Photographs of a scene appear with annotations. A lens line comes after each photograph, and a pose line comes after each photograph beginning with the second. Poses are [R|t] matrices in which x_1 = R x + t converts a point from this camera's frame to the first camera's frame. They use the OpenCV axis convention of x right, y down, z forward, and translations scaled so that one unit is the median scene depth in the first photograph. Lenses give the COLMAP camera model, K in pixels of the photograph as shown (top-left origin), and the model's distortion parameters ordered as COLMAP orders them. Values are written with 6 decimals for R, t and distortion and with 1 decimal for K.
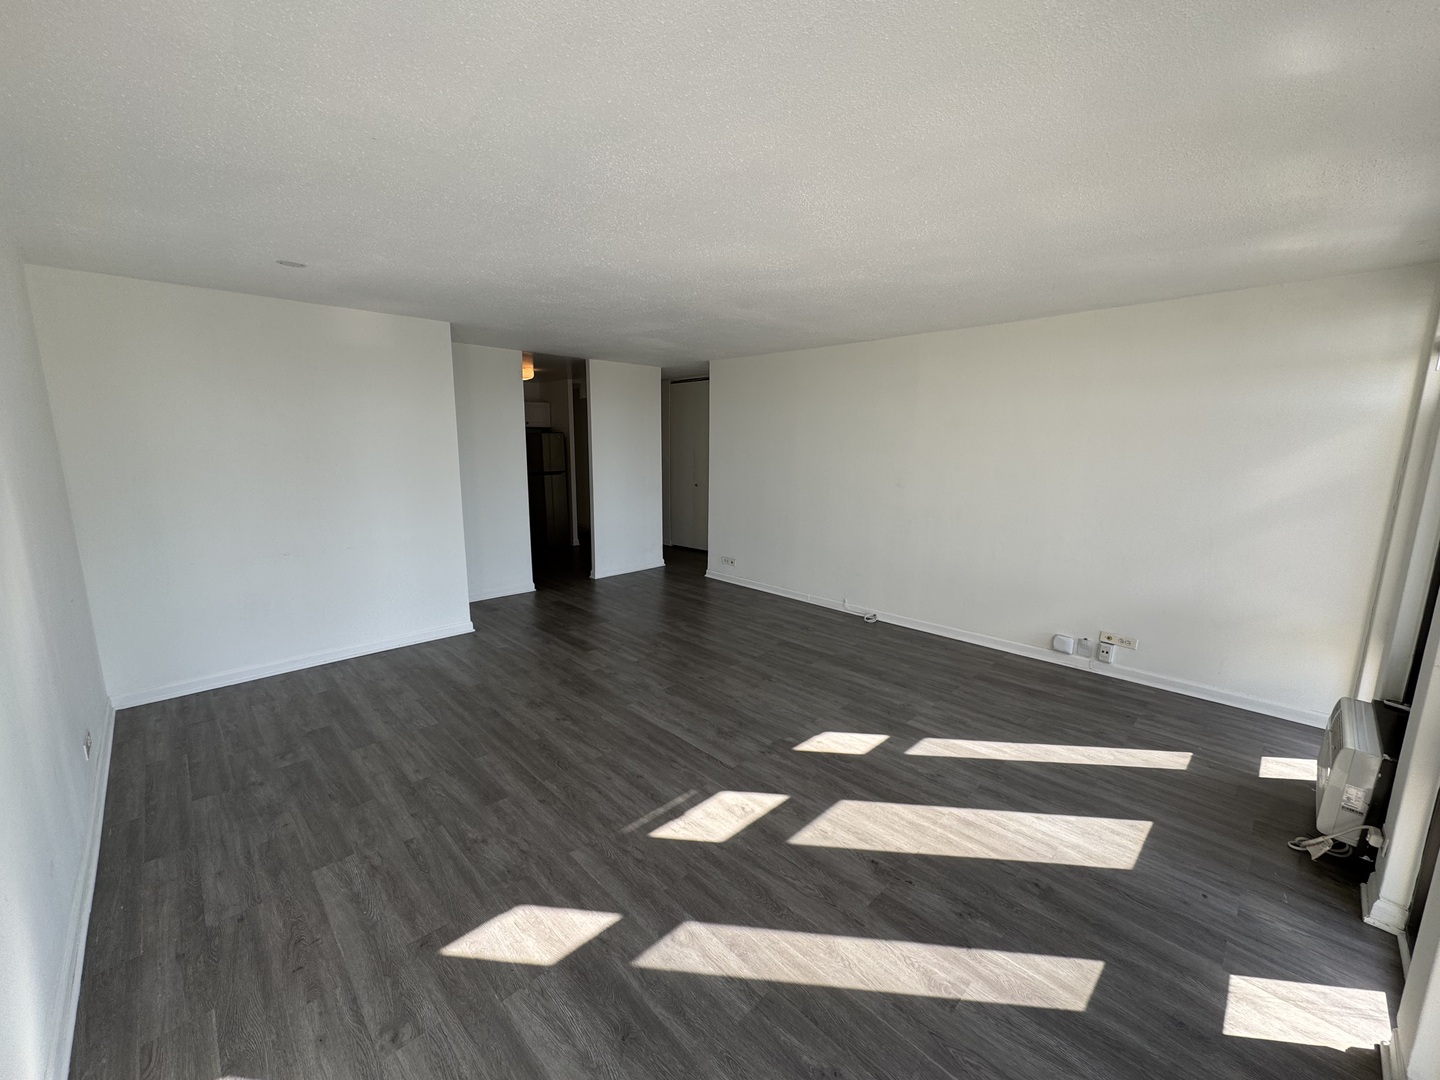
lens RADIAL K [[576.7, 0, 720.5], [0, 576.7, 541.8], [0, 0, 1]] dist [-0.000592, -0.000068]
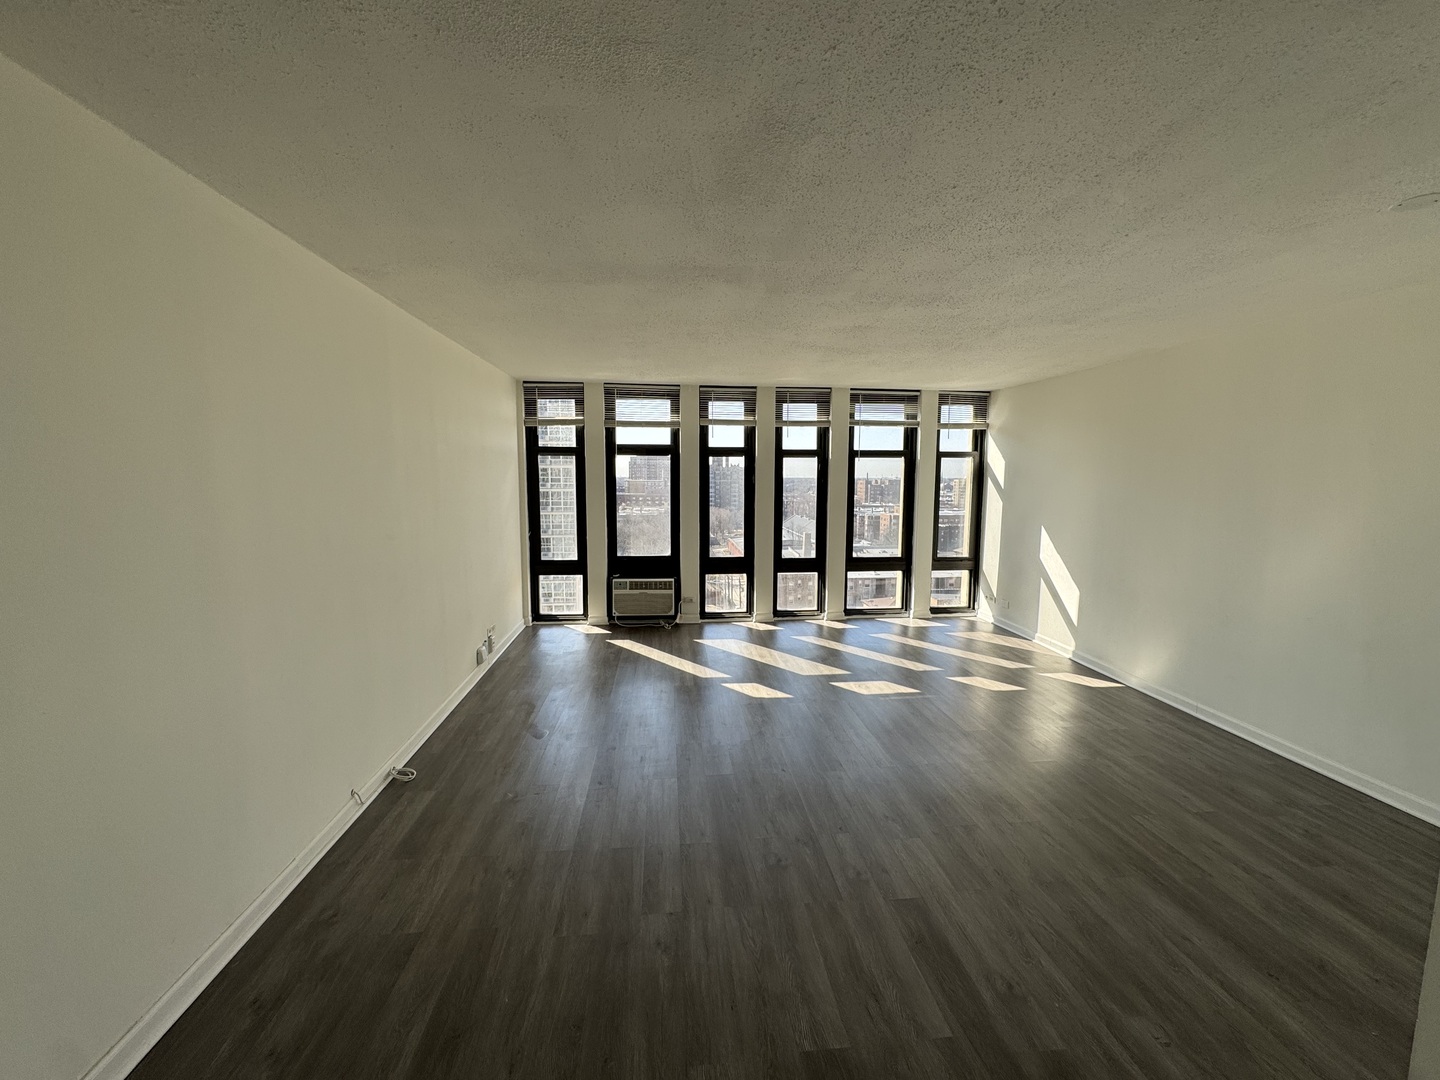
lens RADIAL K [[576.7, 0, 730.7], [0, 576.7, 534.0], [0, 0, 1]] dist [-0.000592, -0.000068]
pose [[-0.791300, -0.074175, 0.606912, -0.621939], [0.093920, 0.966088, 0.240527, -0.389282], [-0.604172, 0.247330, -0.757499, 2.283516]]
